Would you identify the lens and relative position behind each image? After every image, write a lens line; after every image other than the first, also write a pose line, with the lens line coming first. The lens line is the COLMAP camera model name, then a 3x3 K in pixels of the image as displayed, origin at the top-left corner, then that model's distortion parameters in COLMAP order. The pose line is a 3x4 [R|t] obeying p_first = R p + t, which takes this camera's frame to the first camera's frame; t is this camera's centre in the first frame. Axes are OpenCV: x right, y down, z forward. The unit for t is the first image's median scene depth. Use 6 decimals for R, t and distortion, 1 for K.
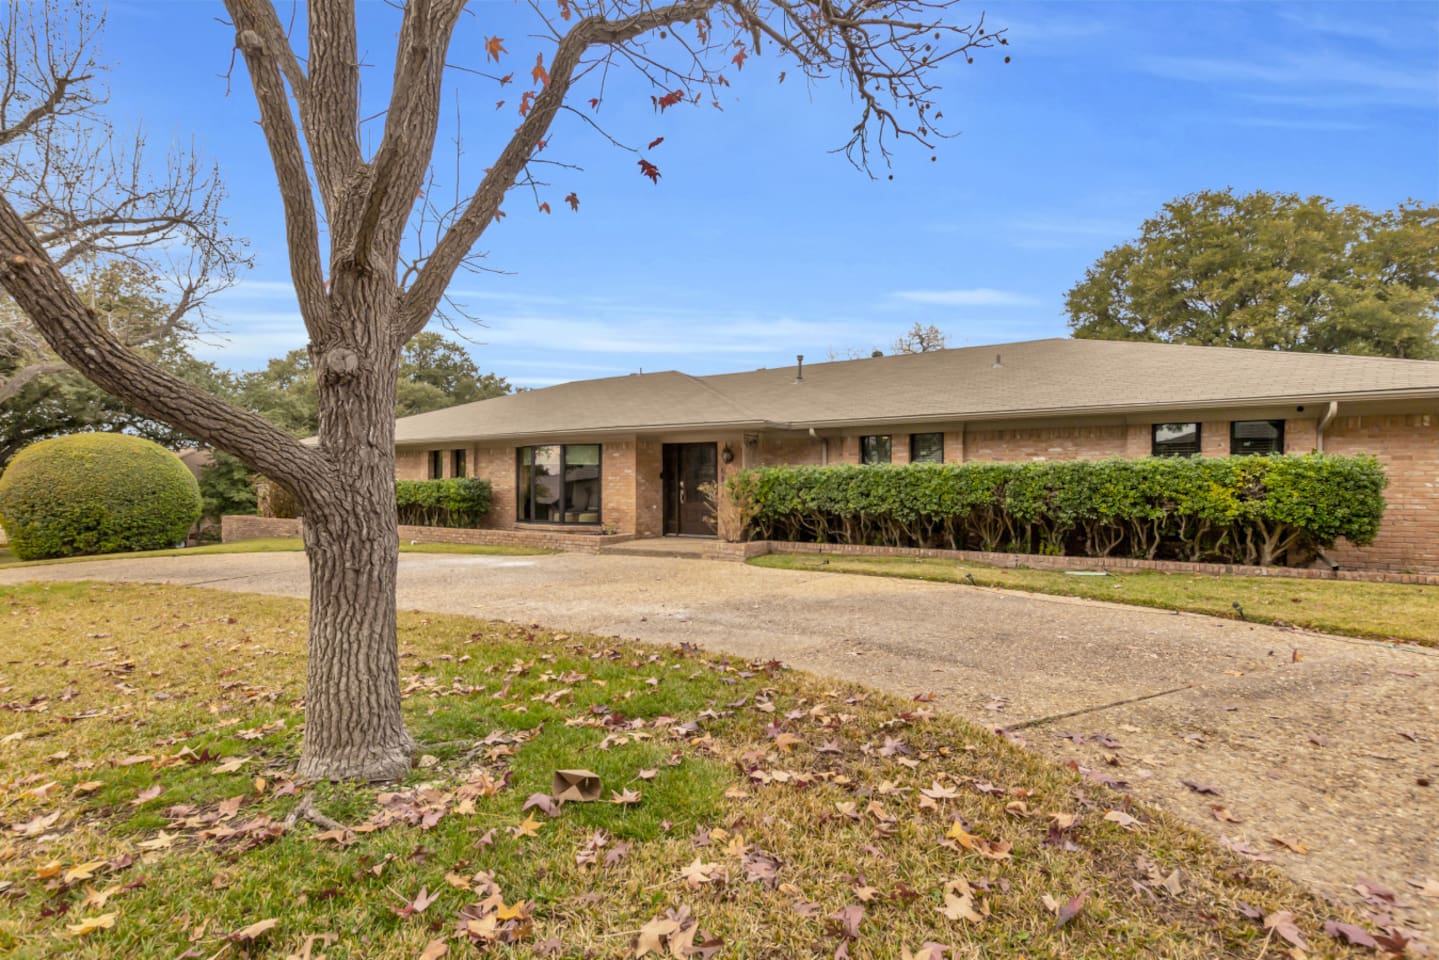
lens RADIAL K [[668.1, 0, 710.4], [0, 668.1, 483.3], [0, 0, 1]] dist [0.002791, 0.000705]
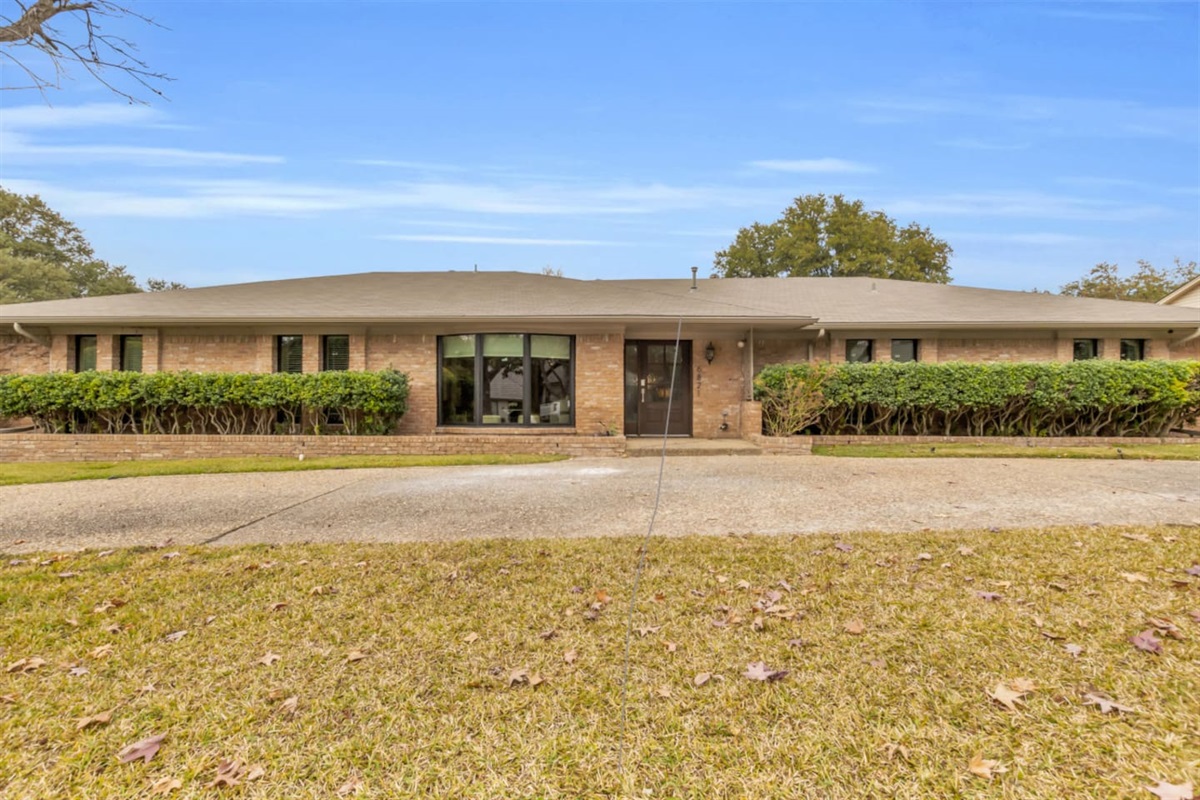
lens RADIAL K [[557.2, 0, 592.4], [0, 557.2, 402.8], [0, 0, 1]] dist [0.002791, 0.000705]
pose [[0.864384, 0.003588, 0.502819, -0.528103], [-0.003126, 0.999994, -0.001763, 0.033154], [-0.502822, -0.000048, 0.864390, 0.356747]]
